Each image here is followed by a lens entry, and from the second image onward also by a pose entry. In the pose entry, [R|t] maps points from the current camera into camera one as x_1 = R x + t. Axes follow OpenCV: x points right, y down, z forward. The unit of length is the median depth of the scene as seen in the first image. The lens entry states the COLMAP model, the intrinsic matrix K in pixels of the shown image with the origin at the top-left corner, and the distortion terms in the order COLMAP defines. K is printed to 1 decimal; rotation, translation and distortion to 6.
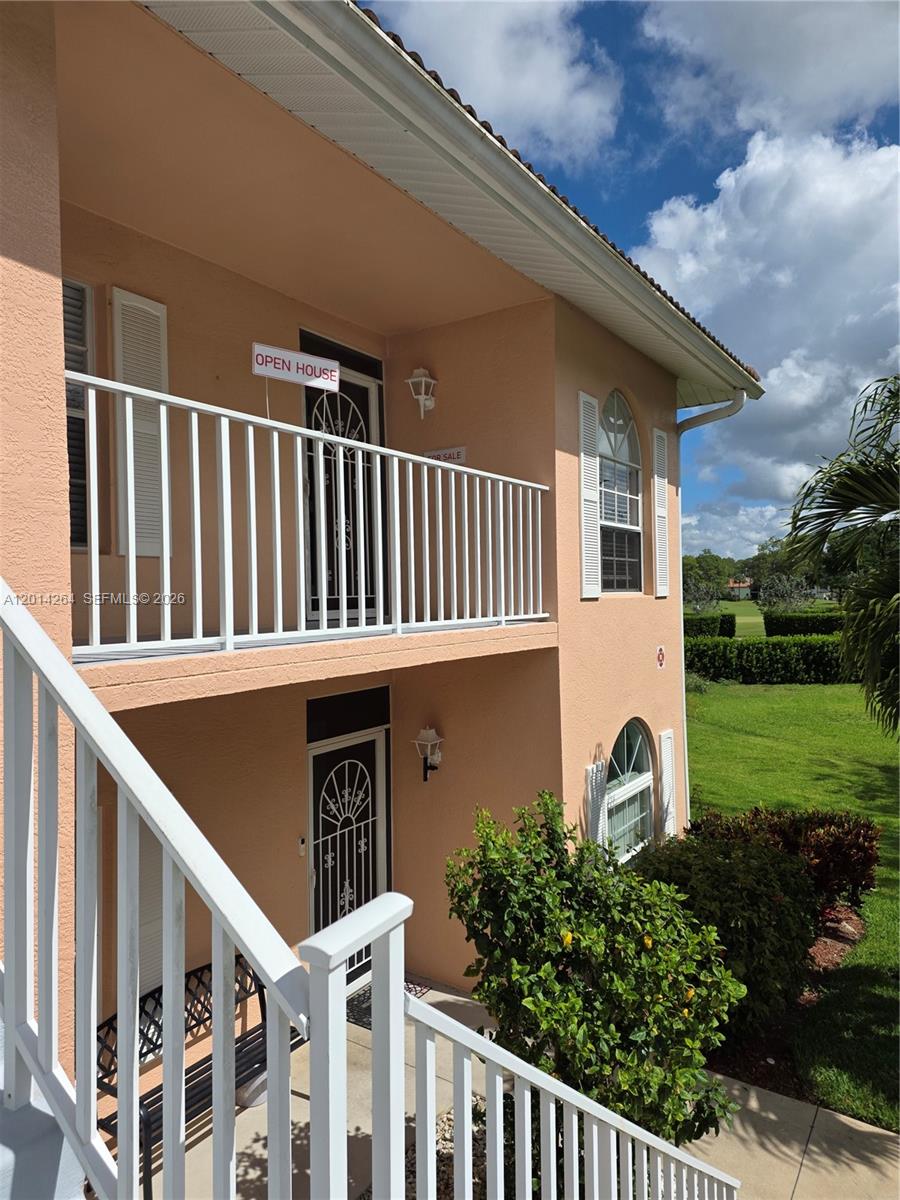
lens RADIAL K [[783.4, 0, 449.0], [0, 783.4, 585.7], [0, 0, 1]] dist [0.121173, -0.128114]
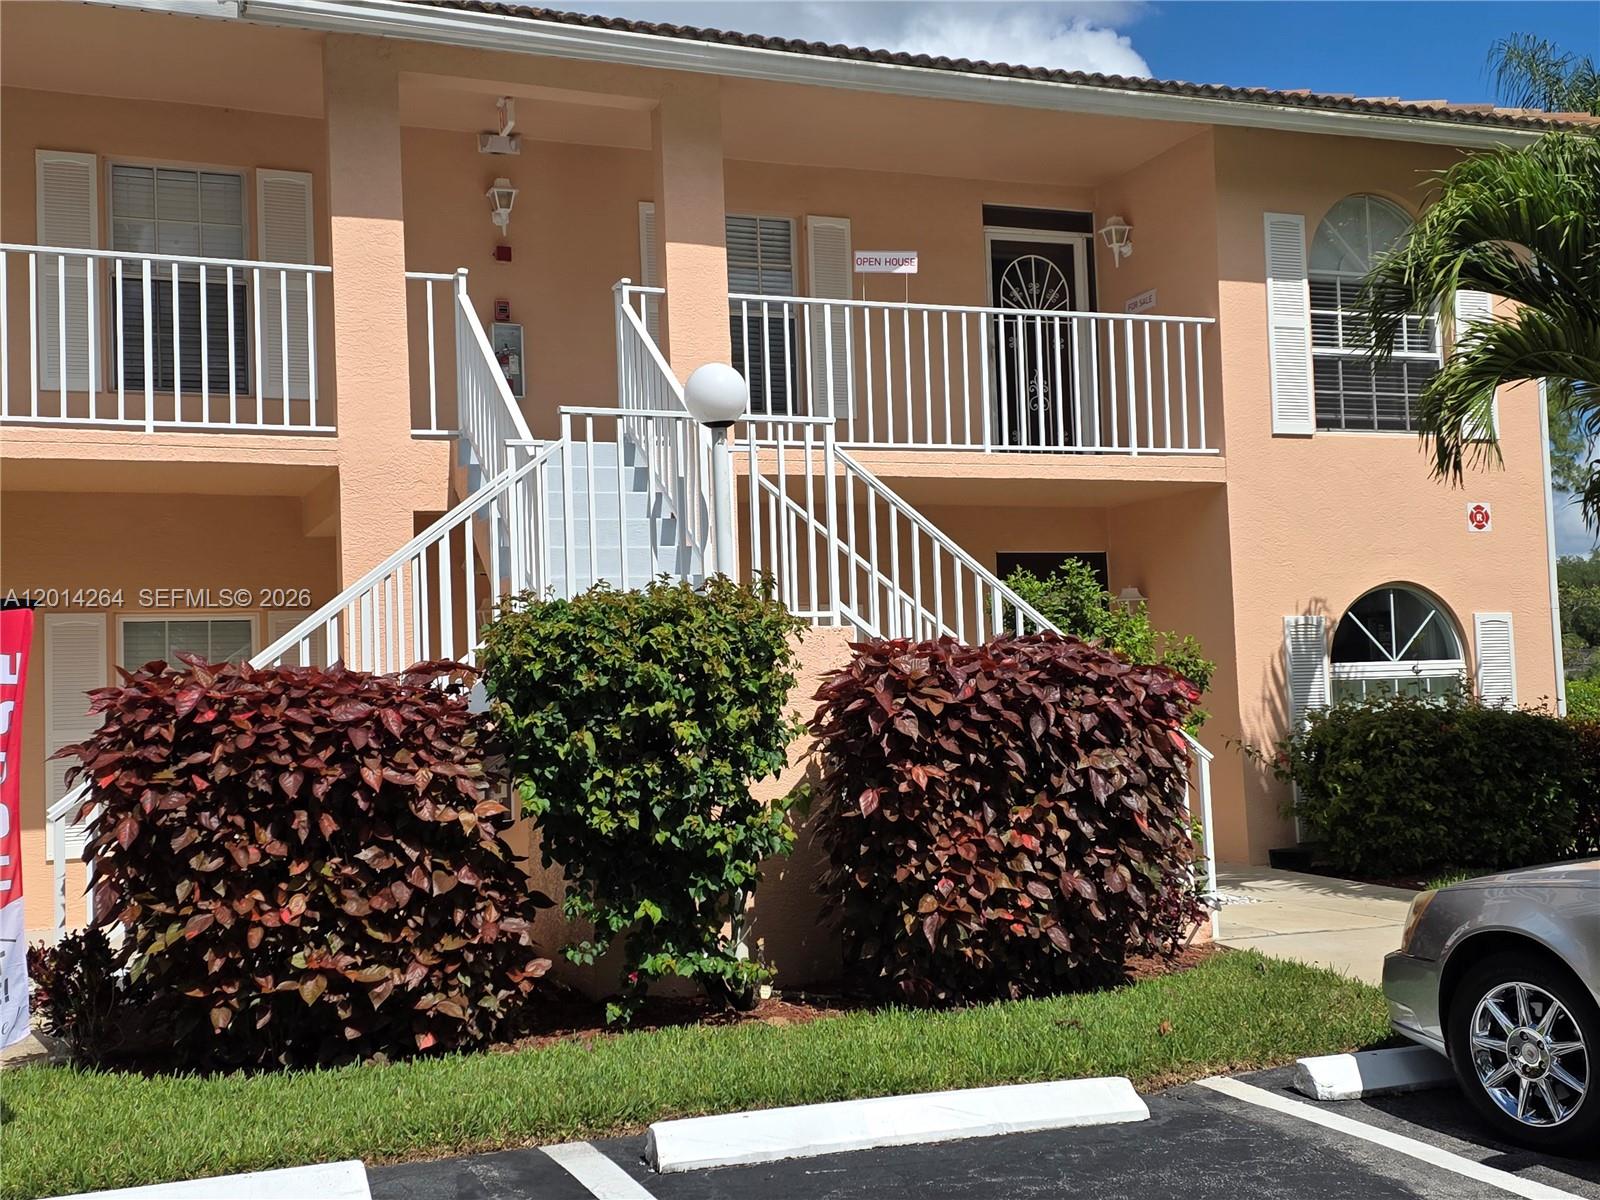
lens RADIAL K [[1815.7, 0, 800.0], [0, 1815.7, 600.0], [0, 0, 1]] dist [0.194426, -0.387656]
pose [[0.823543, -0.043746, -0.565565, 0.976426], [0.025538, 0.998870, -0.040075, 0.298874], [0.566679, 0.018560, 0.823729, -1.157742]]
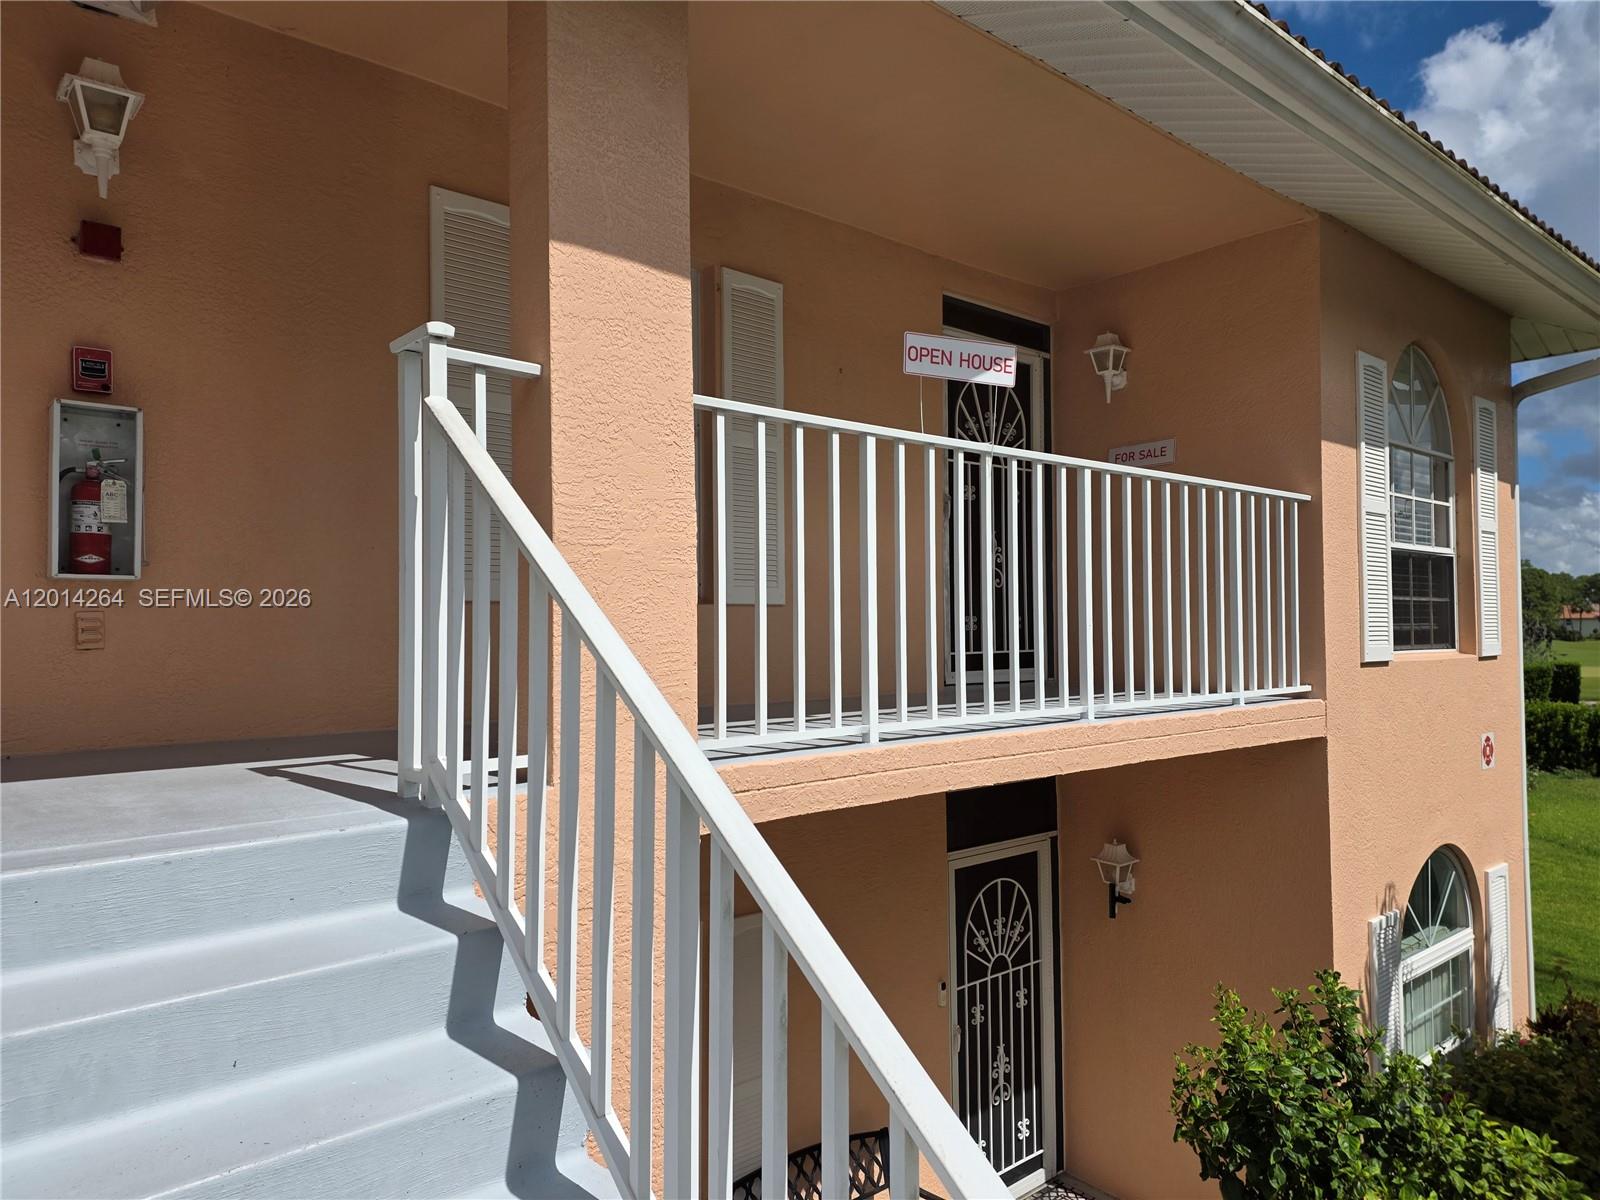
lens RADIAL K [[1044.6, 0, 810.0], [0, 1044.6, 596.0], [0, 0, 1]] dist [0.121173, -0.128114]
pose [[0.963294, 0.006321, -0.268375, -0.039386], [-0.009658, 0.999892, -0.011116, -0.027026], [0.268276, 0.013300, 0.963250, 0.012757]]
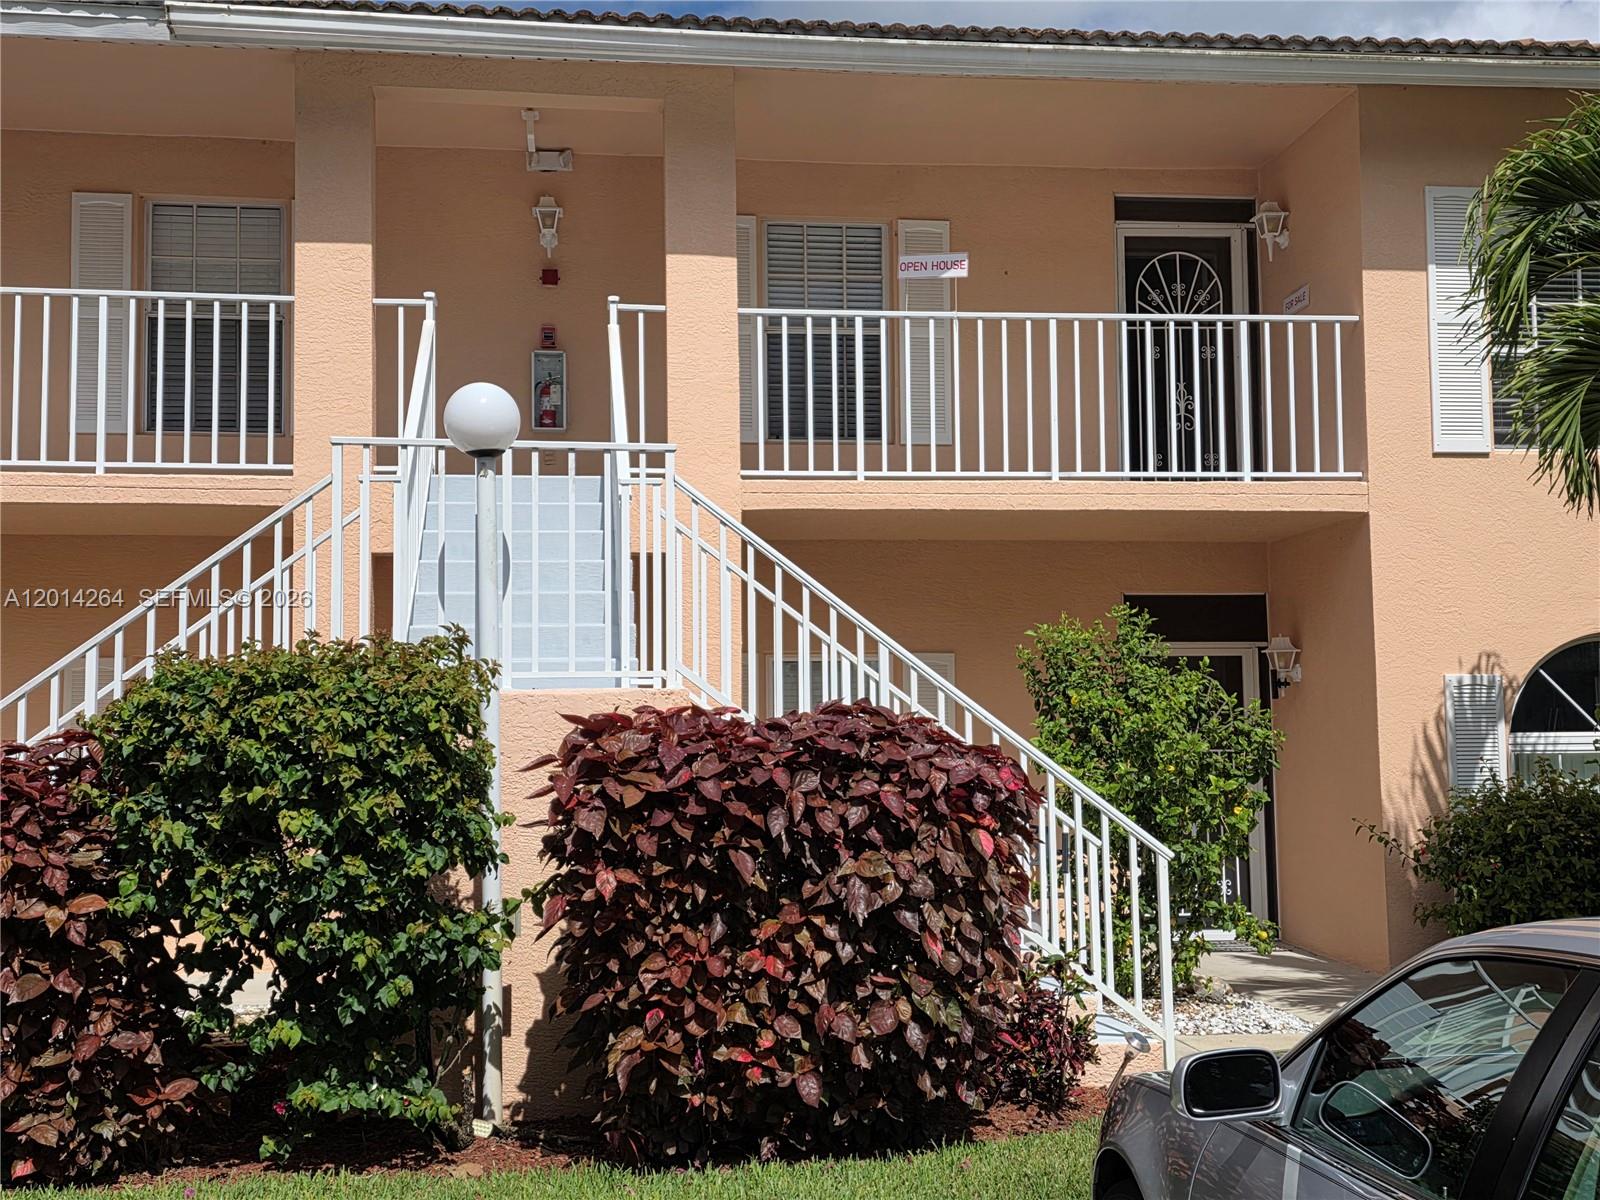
lens RADIAL K [[1815.7, 0, 800.0], [0, 1815.7, 600.0], [0, 0, 1]] dist [0.194426, -0.387656]
pose [[0.648671, -0.051678, -0.759312, 1.186499], [0.007778, 0.998090, -0.061284, 0.277987], [0.761029, 0.033847, 0.647834, -0.662588]]
